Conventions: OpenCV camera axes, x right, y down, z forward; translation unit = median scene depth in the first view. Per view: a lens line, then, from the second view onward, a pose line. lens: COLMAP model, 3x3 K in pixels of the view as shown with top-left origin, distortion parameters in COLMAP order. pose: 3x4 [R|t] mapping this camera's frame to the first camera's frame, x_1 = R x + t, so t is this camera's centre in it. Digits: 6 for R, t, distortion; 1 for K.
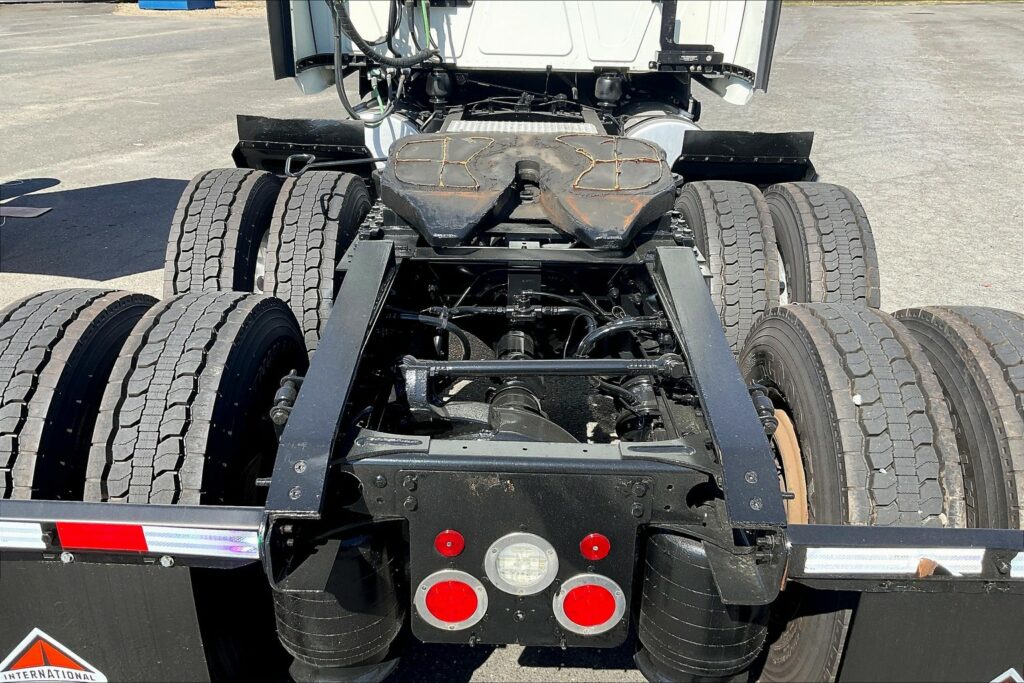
lens RADIAL K [[850.6, 0, 518.6], [0, 850.6, 331.6], [0, 0, 1]] dist [0.091028, -0.173591]
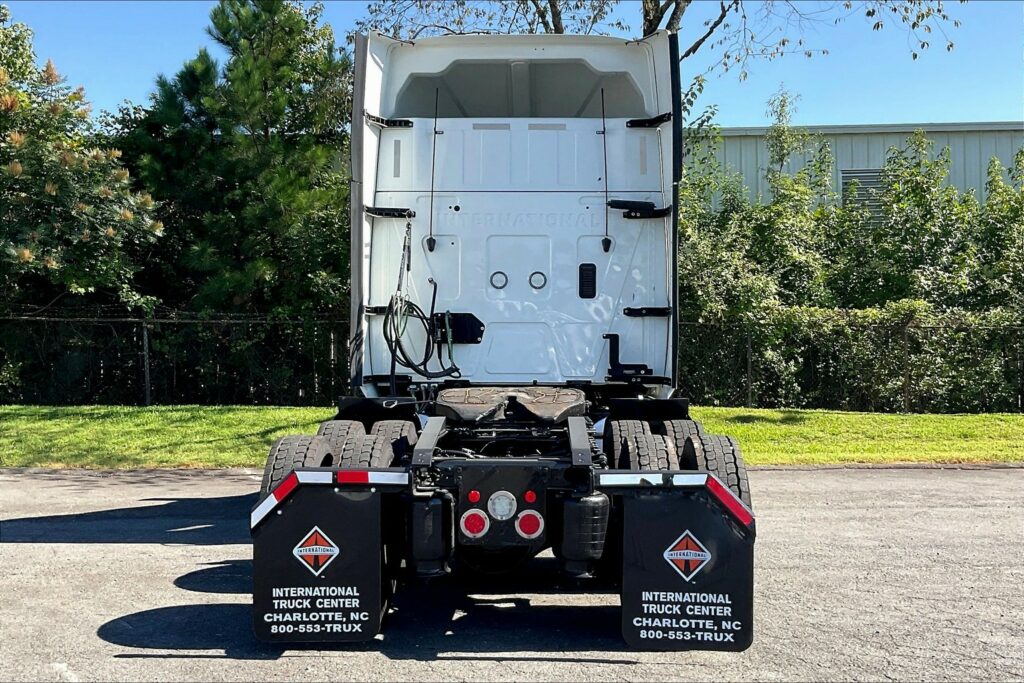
lens RADIAL K [[1237.6, 0, 526.4], [0, 1237.6, 343.3], [0, 0, 1]] dist [0.099577, -0.006888]
pose [[0.999837, -0.016118, -0.008091, 0.112393], [0.011471, 0.914548, -0.404314, 1.316792], [0.013917, 0.404155, 0.914585, -2.567475]]
